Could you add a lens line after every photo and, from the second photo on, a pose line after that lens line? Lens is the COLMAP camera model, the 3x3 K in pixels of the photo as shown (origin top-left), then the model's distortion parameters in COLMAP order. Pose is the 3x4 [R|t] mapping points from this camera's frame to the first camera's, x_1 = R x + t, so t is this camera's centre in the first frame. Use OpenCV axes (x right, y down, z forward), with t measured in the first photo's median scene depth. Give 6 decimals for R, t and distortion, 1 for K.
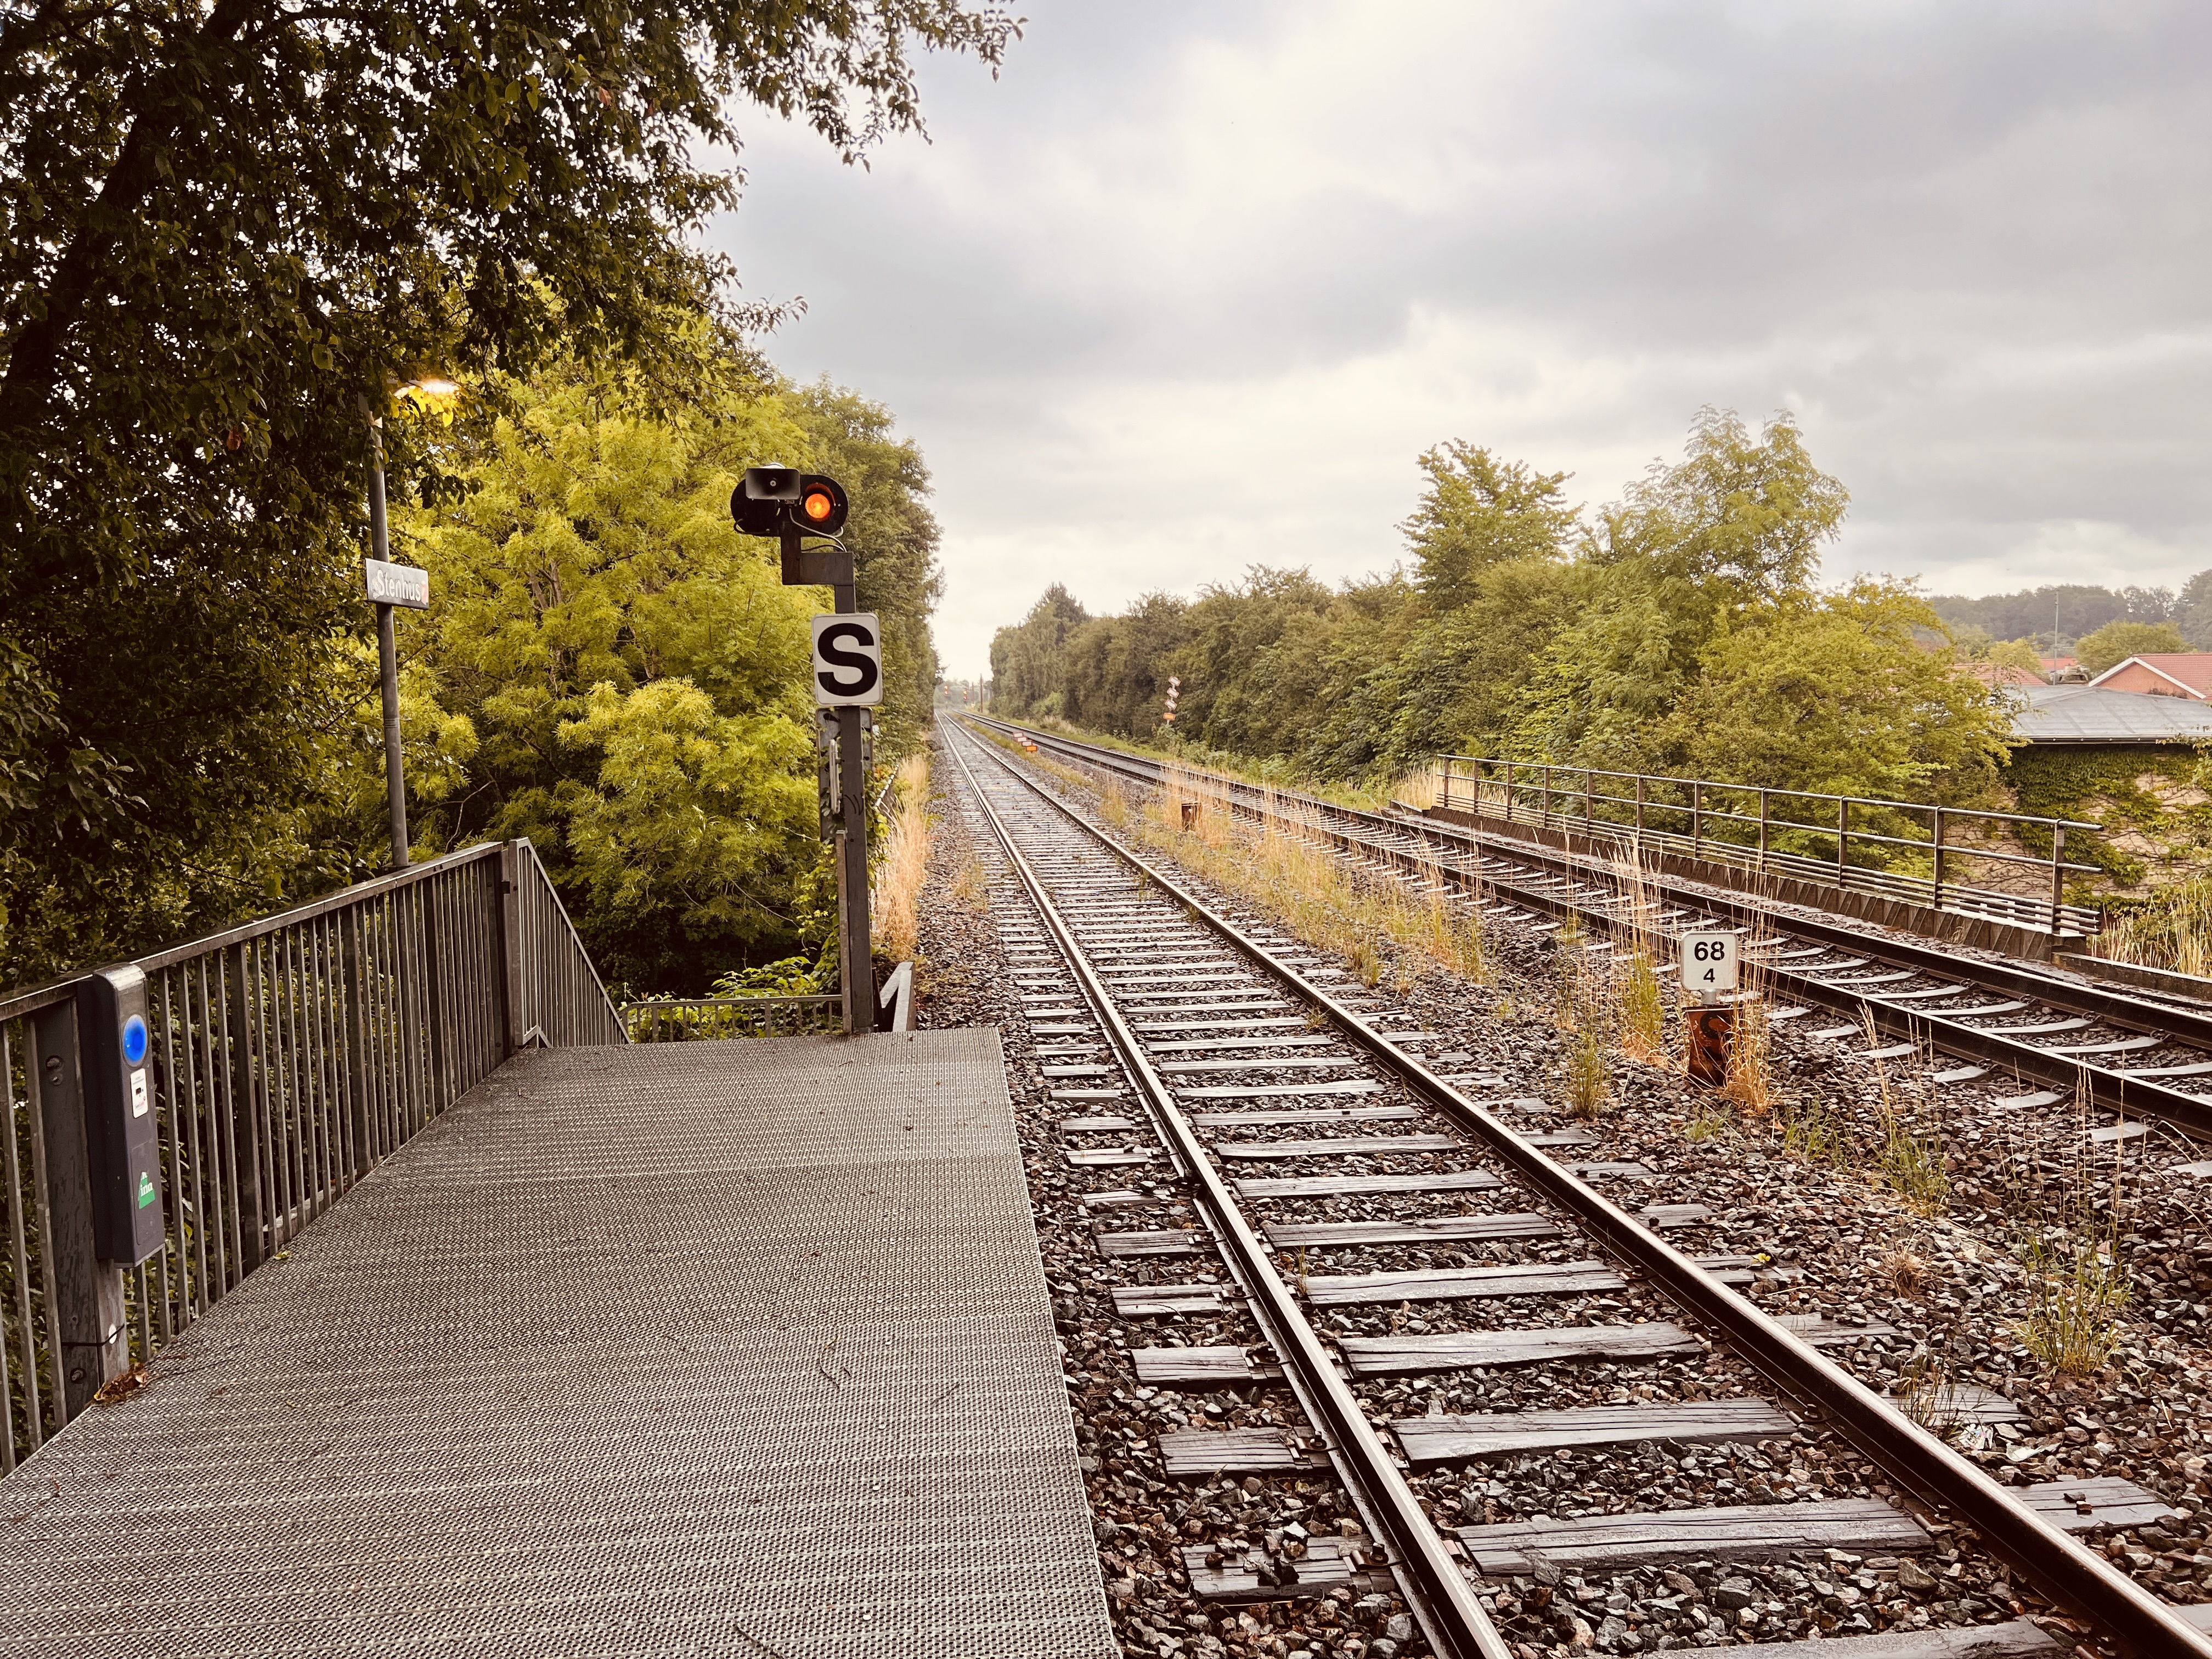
lens RADIAL K [[1674.9, 0, 1106.0], [0, 1674.9, 829.5], [0, 0, 1]] dist [0.075278, -0.159267]
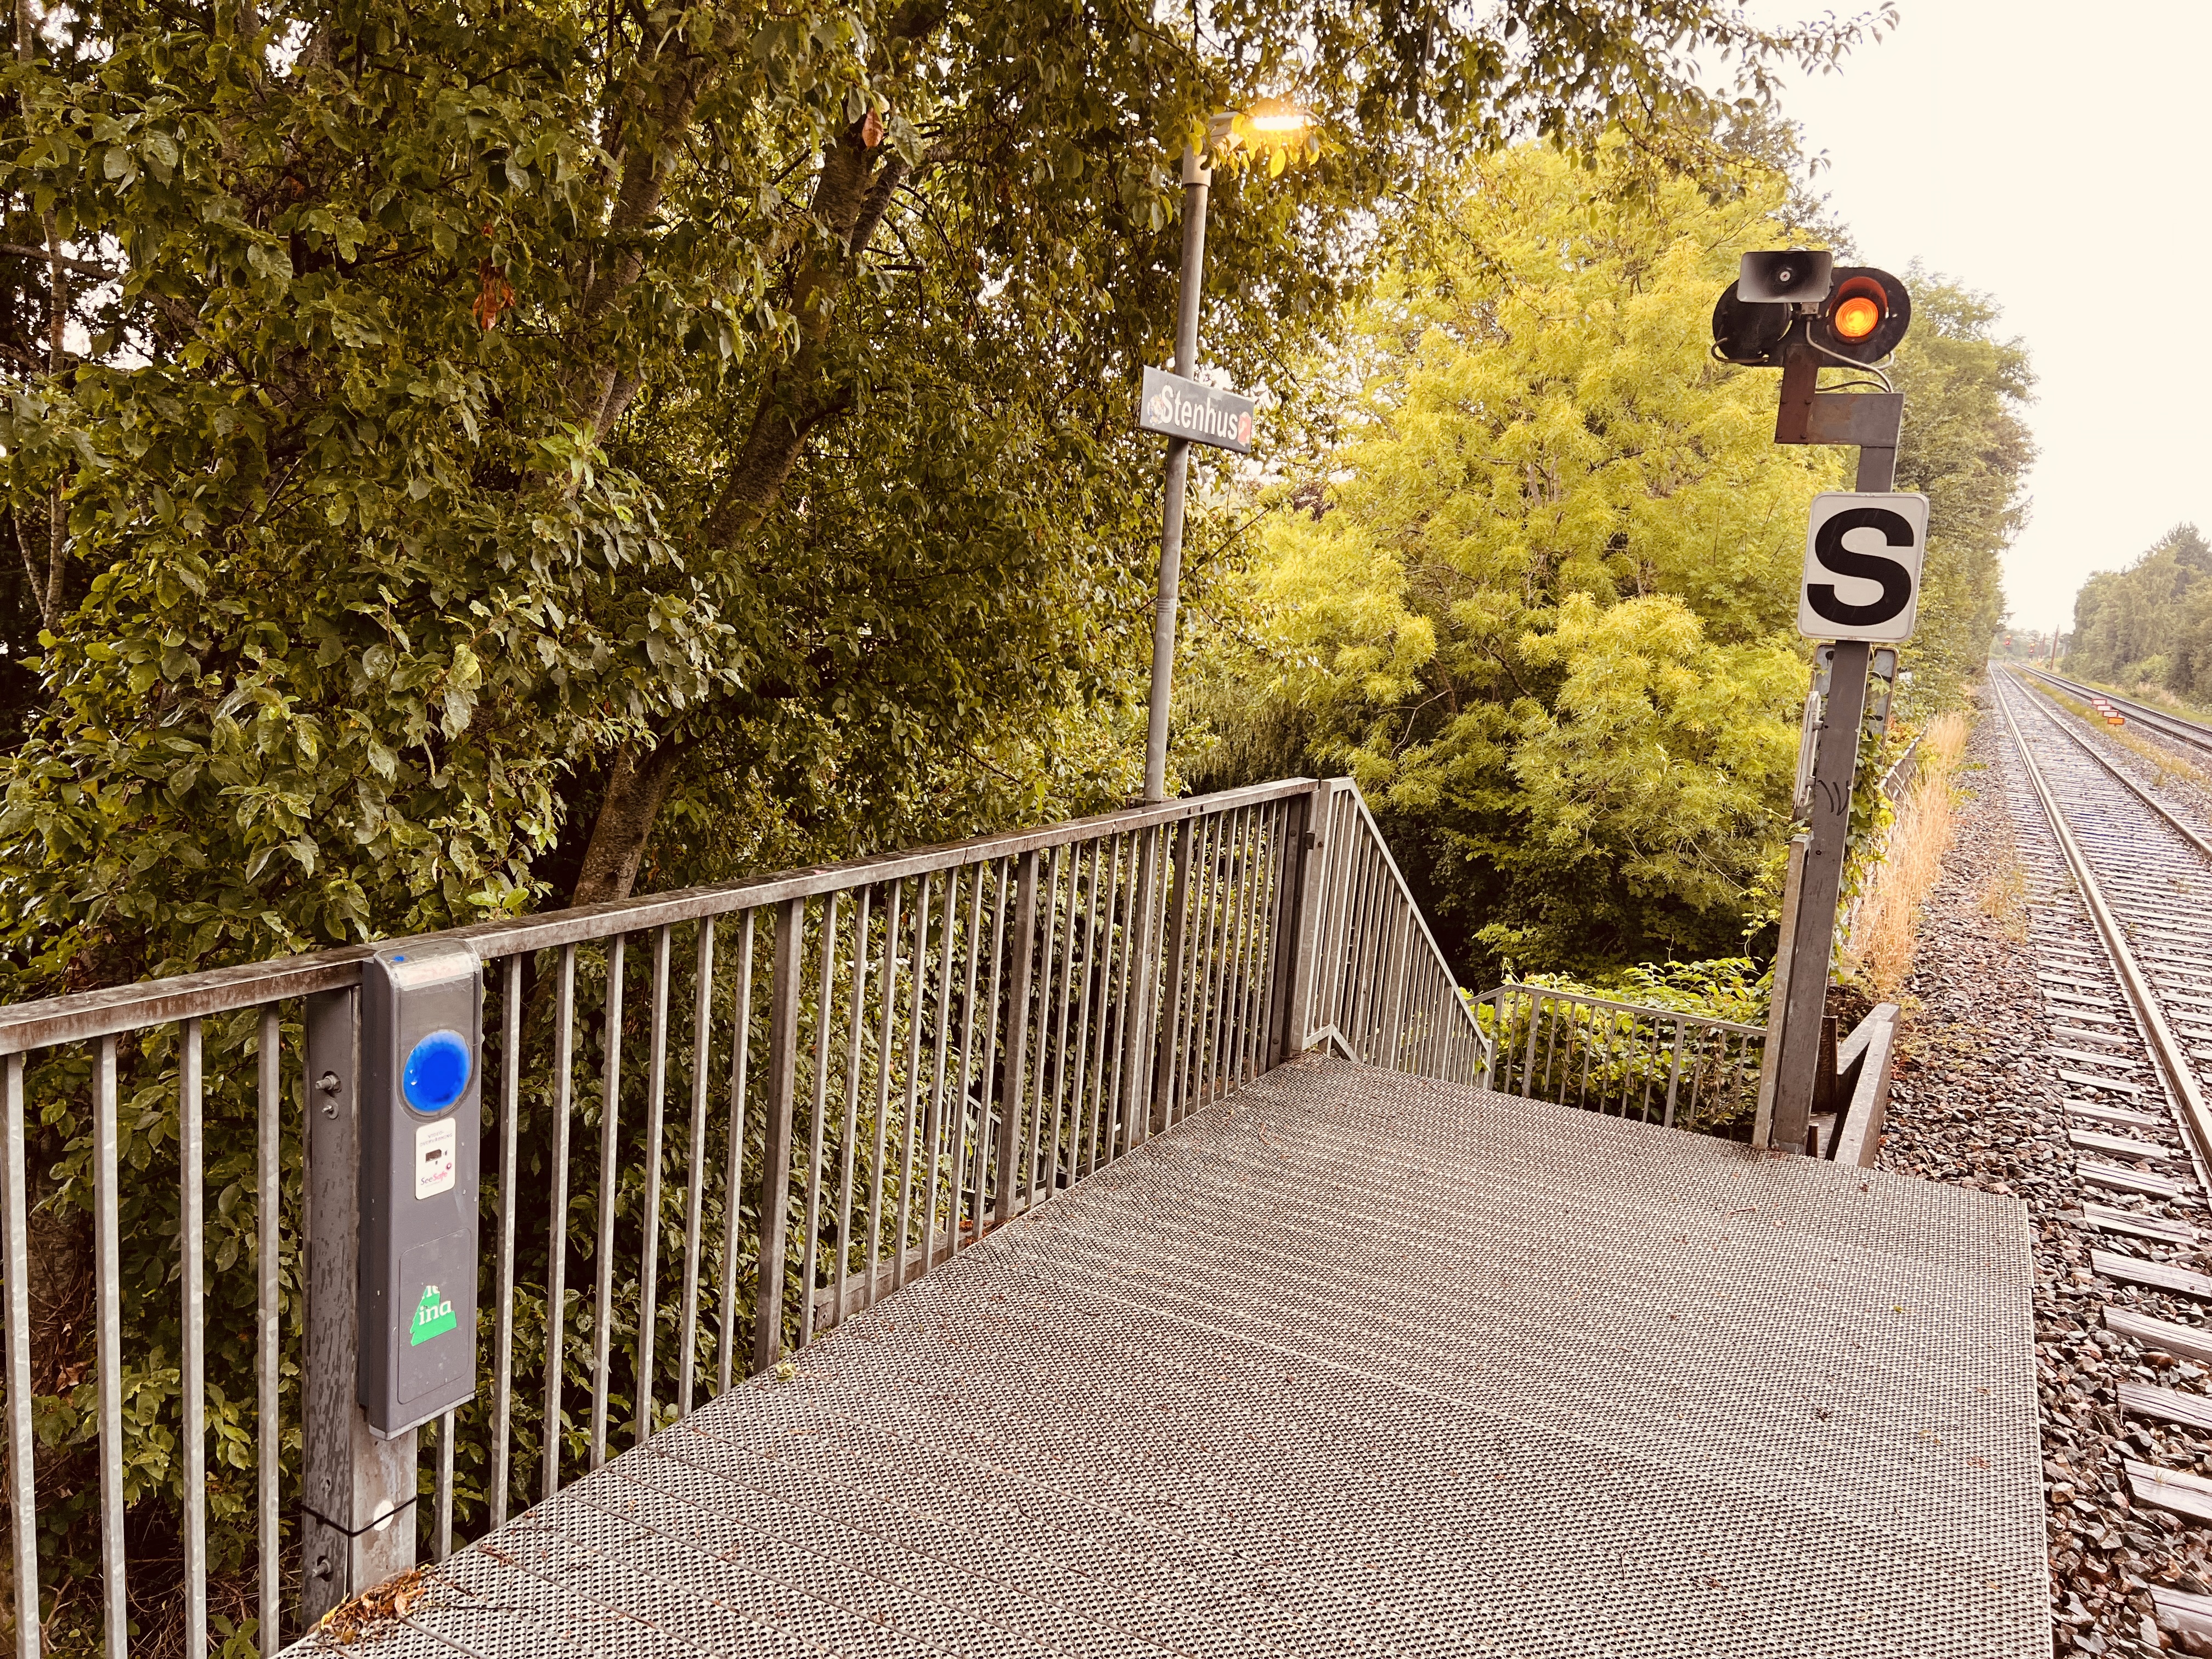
lens RADIAL K [[1650.3, 0, 1107.8], [0, 1650.3, 839.0], [0, 0, 1]] dist [0.065999, -0.068122]
pose [[0.829569, 0.161924, -0.534413, -0.015925], [-0.132075, 0.986776, 0.093967, -0.009309], [0.542561, -0.007369, 0.839984, 0.134459]]
